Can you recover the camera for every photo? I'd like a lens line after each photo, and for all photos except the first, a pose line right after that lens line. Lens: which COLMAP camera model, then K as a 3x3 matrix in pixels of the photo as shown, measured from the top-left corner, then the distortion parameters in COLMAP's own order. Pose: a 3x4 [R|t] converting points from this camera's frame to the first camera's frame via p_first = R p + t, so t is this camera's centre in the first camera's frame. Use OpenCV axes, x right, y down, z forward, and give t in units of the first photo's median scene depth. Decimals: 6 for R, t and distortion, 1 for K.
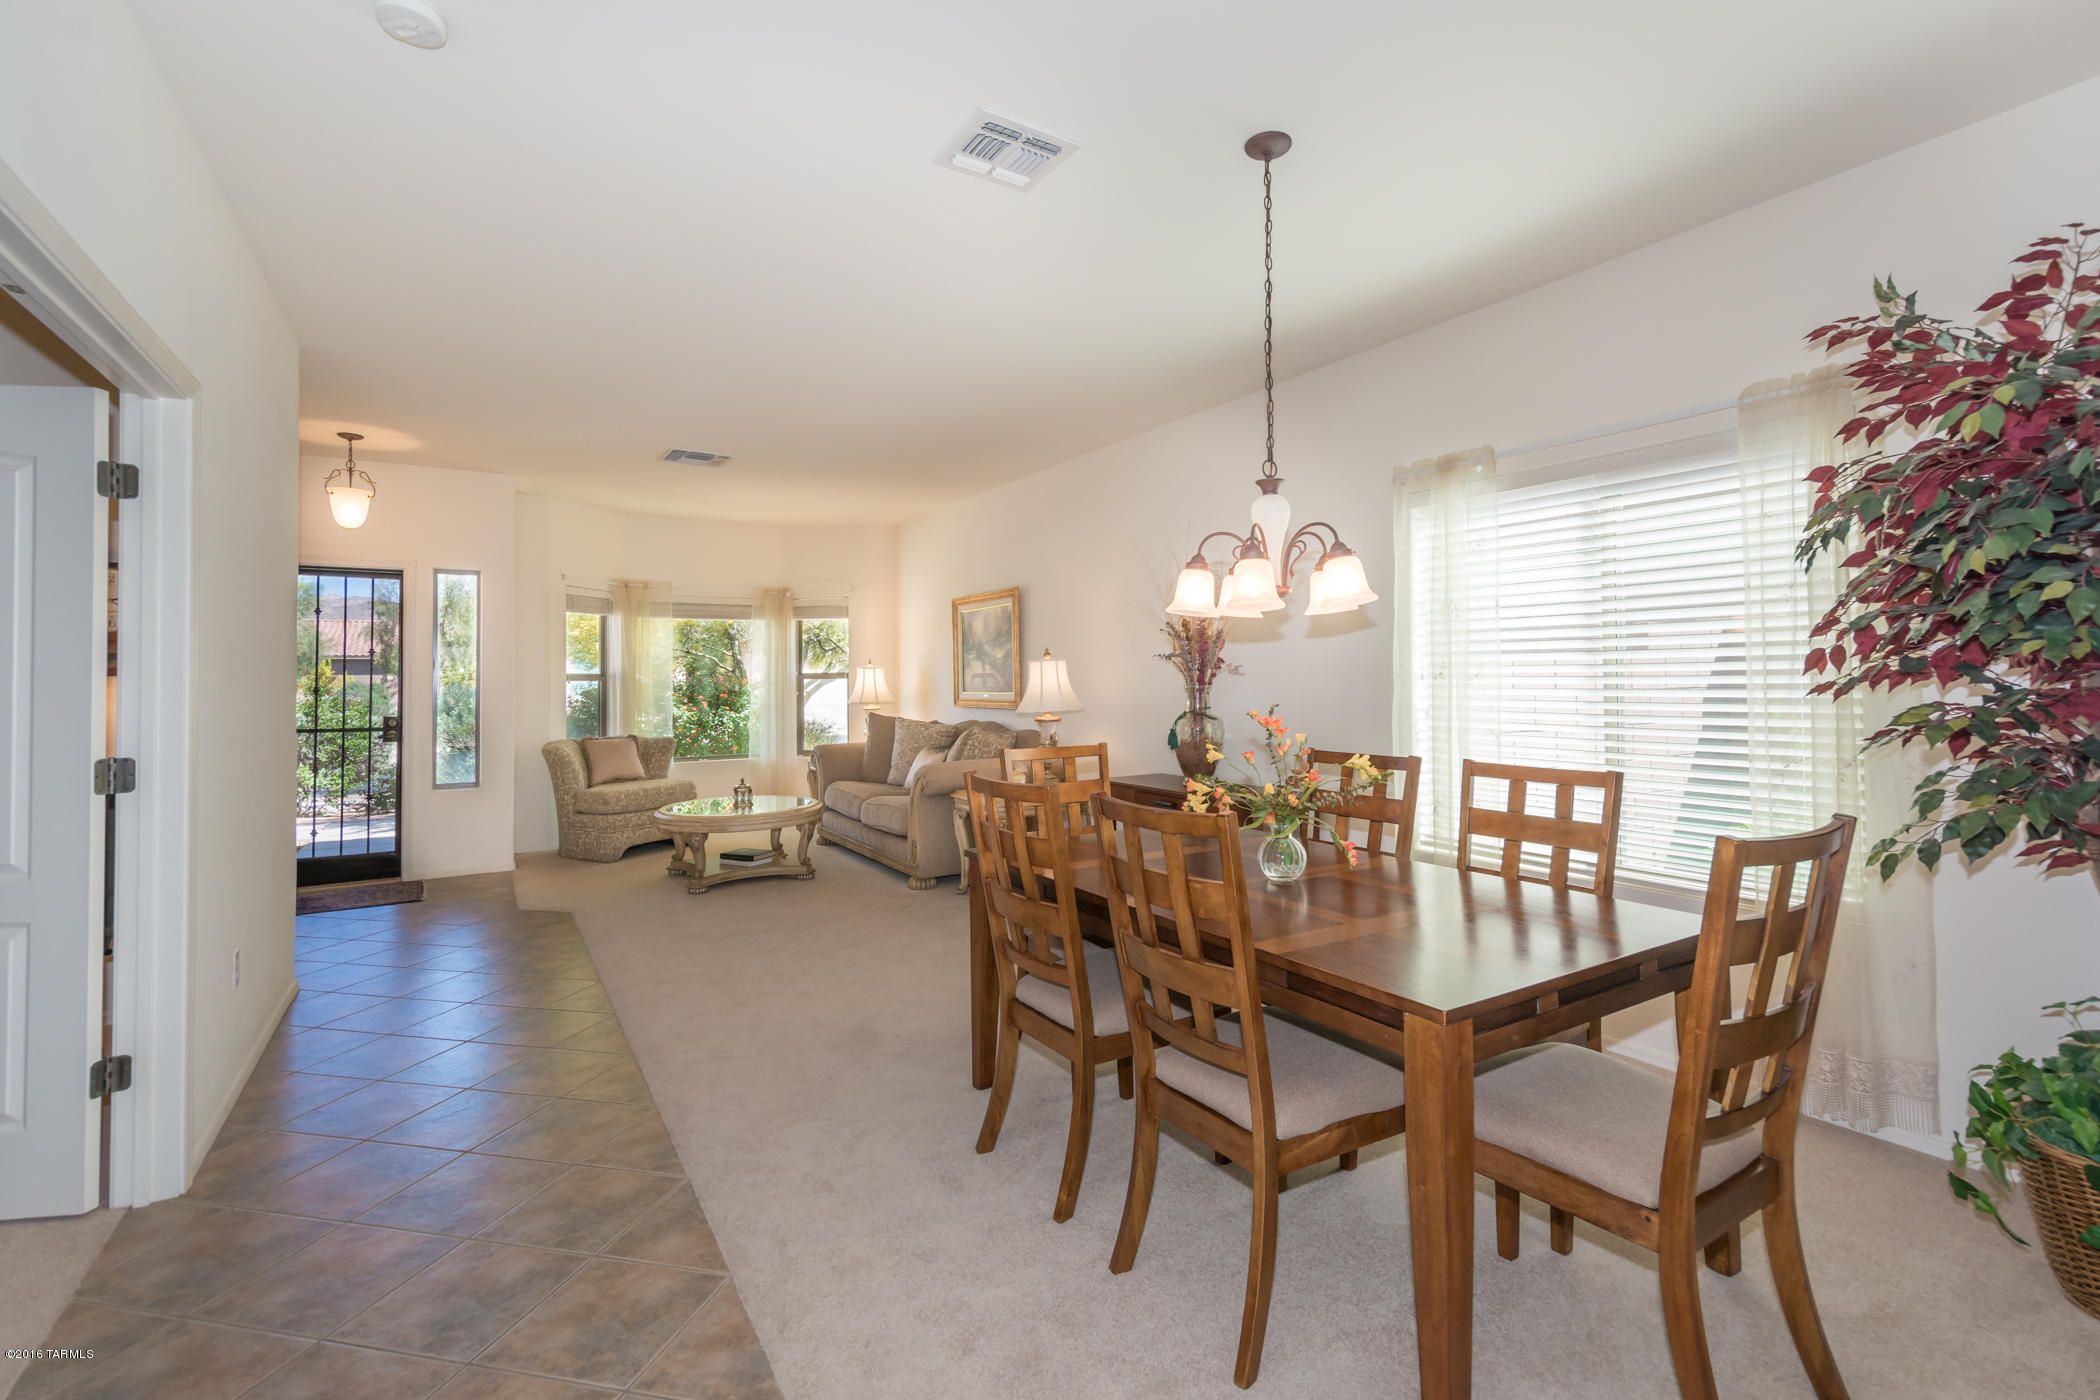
lens RADIAL K [[922.3, 0, 1065.3], [0, 922.3, 657.3], [0, 0, 1]] dist [0.005848, -0.002536]
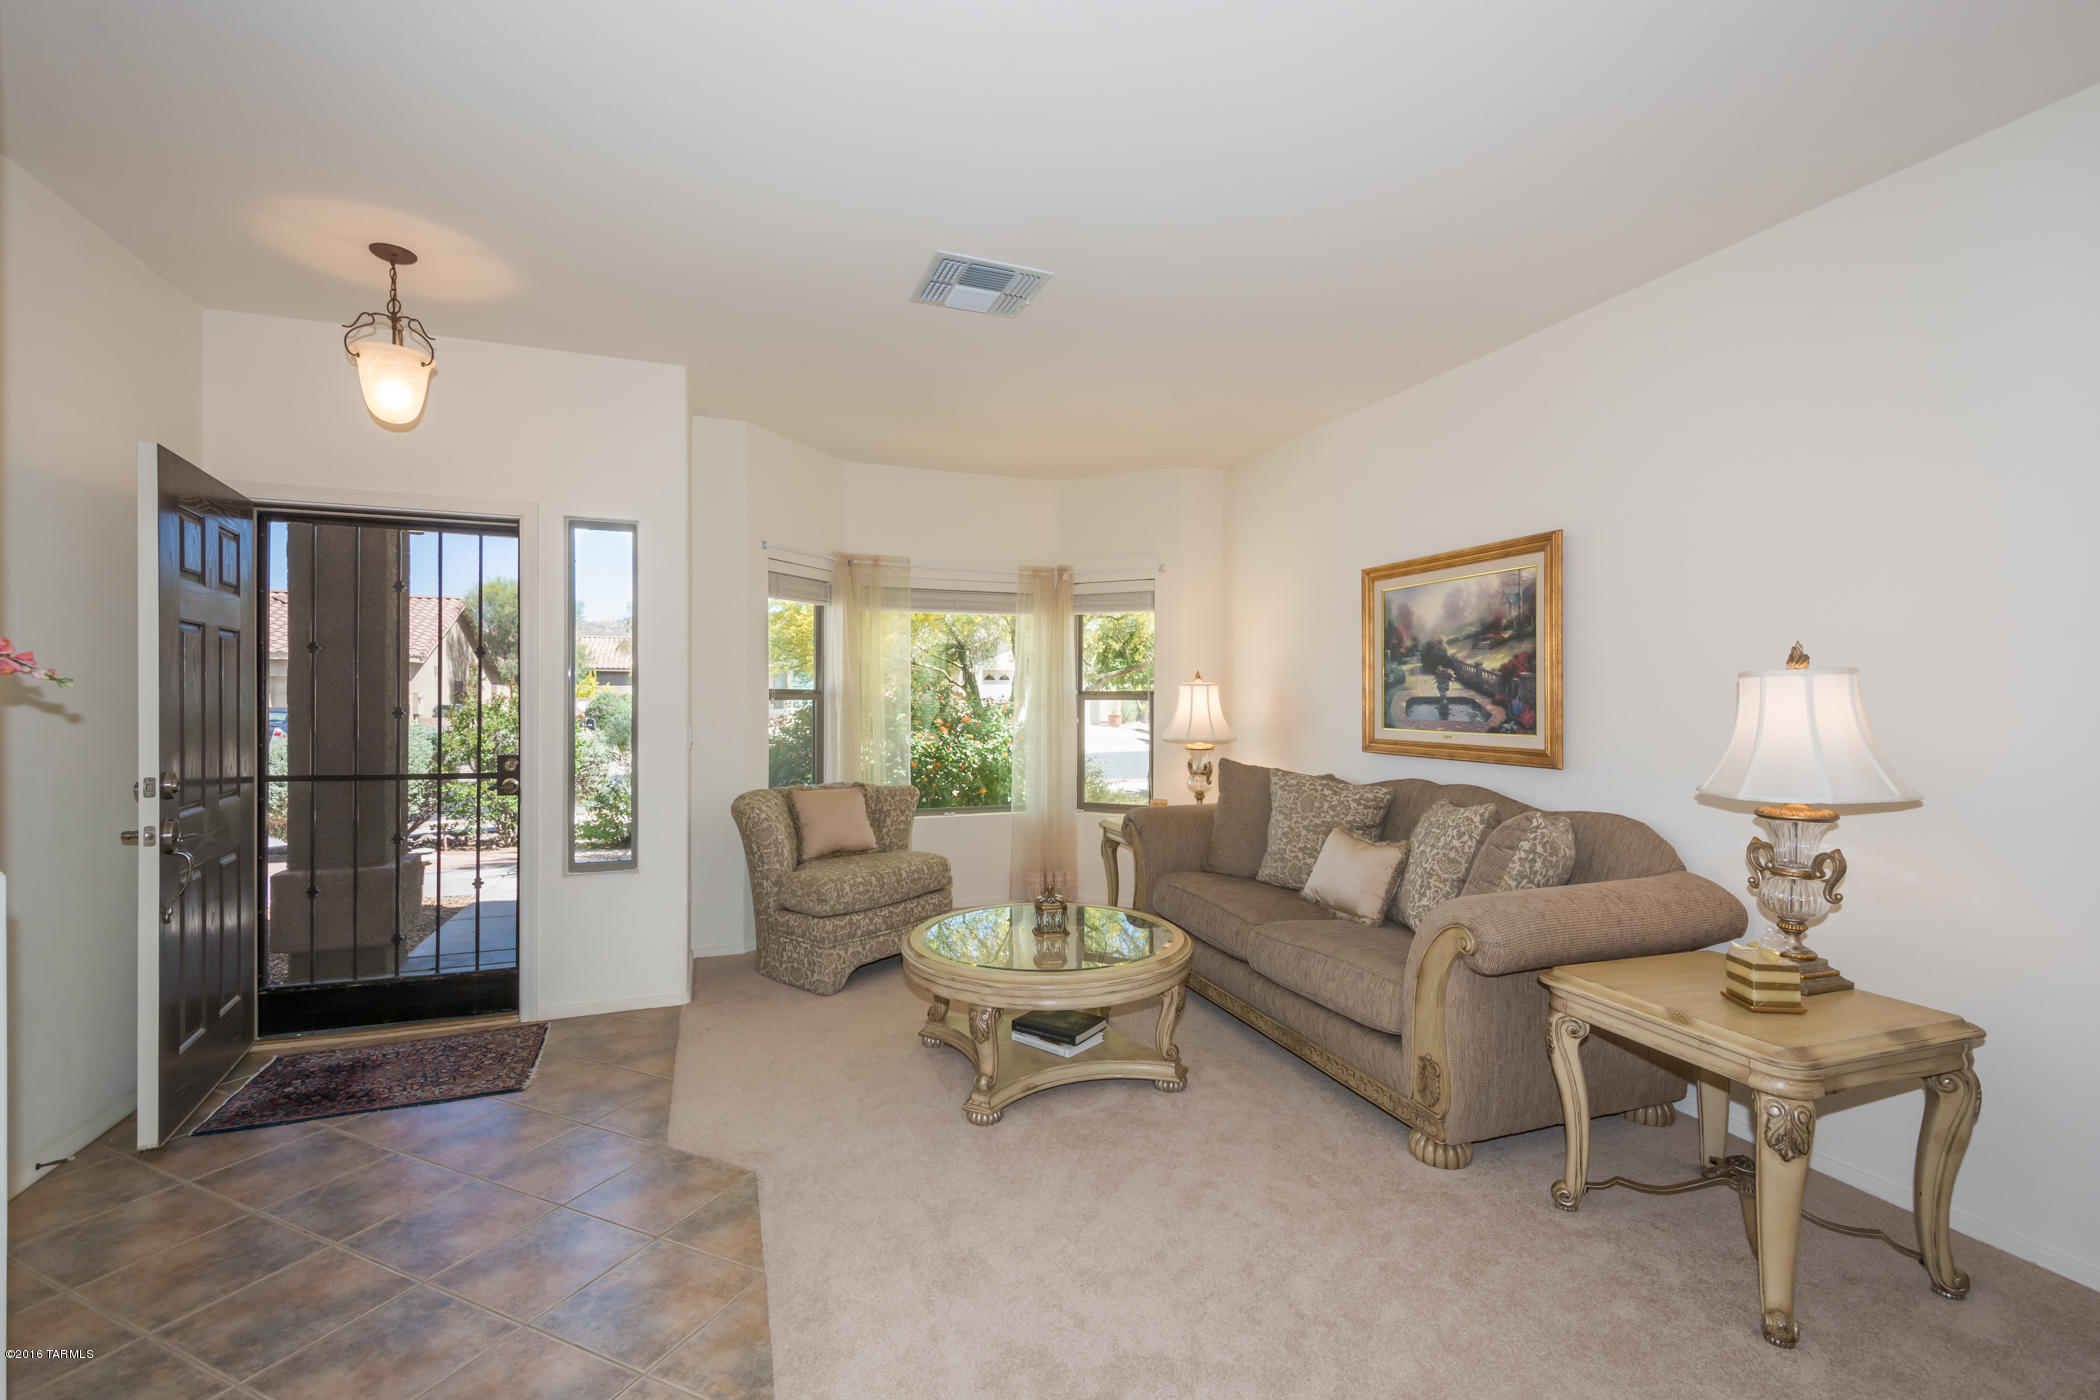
lens RADIAL K [[922.3, 0, 1057.1], [0, 922.3, 700.0], [0, 0, 1]] dist [0.005848, -0.002536]
pose [[0.977511, 0.014066, -0.210417, -0.209613], [-0.008050, 0.999535, 0.029419, 0.004404], [0.210733, -0.027064, 0.977169, 0.421301]]
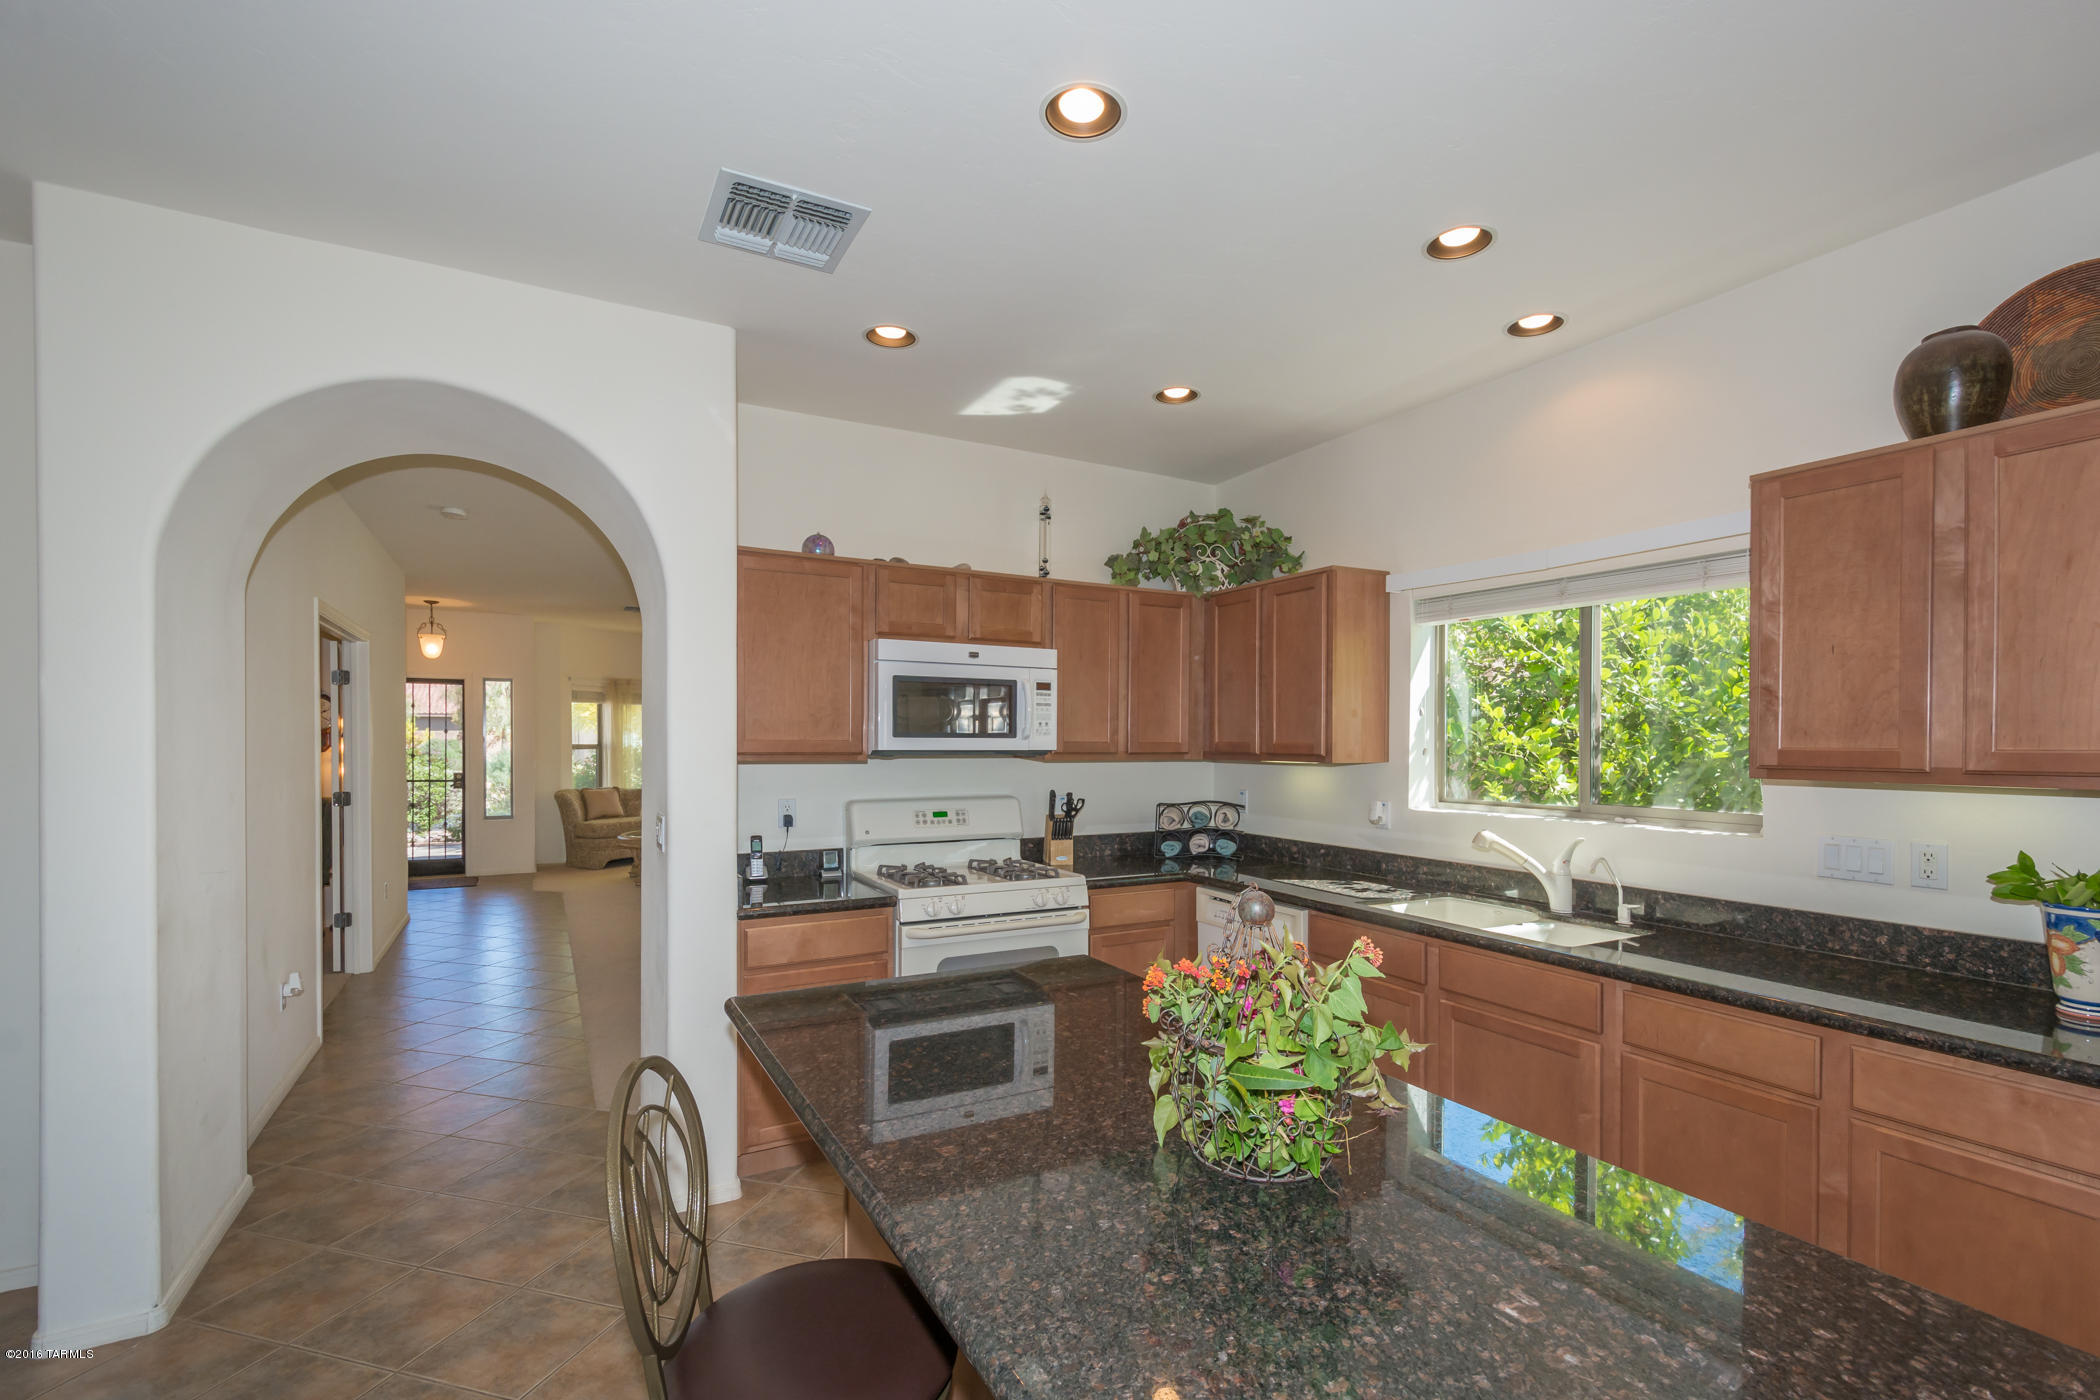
lens RADIAL K [[922.3, 0, 1039.6], [0, 922.3, 743.8], [0, 0, 1]] dist [0.005848, -0.002536]
pose [[0.997023, 0.009279, -0.076546, 0.341972], [-0.006922, 0.999495, 0.031000, -0.036660], [0.076795, -0.030378, 0.996584, -0.444203]]
